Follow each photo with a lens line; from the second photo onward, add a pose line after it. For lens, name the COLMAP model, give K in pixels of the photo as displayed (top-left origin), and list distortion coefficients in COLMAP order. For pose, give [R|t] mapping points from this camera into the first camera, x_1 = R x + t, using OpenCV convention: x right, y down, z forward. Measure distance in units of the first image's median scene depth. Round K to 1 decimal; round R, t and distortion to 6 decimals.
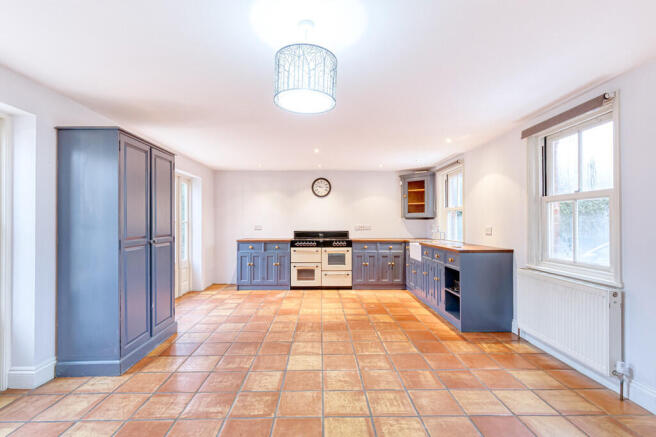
lens RADIAL K [[315.6, 0, 328.1], [0, 315.6, 220.0], [0, 0, 1]] dist [0.001958, -0.000665]
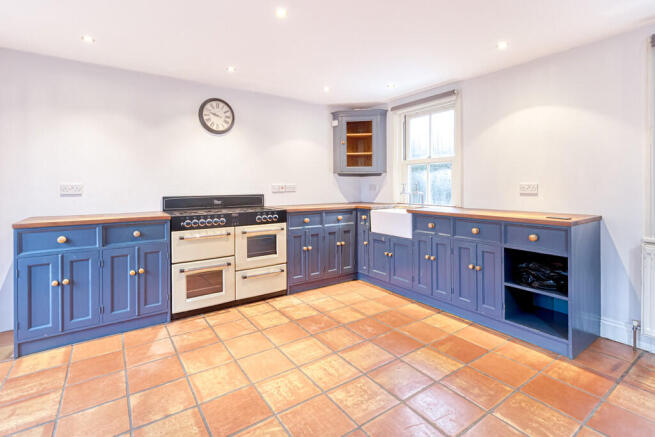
lens RADIAL K [[315.1, 0, 320.4], [0, 315.1, 187.5], [0, 0, 1]] dist [0.001958, -0.000665]
pose [[0.837521, -0.007735, 0.546351, -0.187179], [0.000092, 0.999902, 0.014015, 0.014582], [-0.546405, -0.011687, 0.837439, 0.483753]]
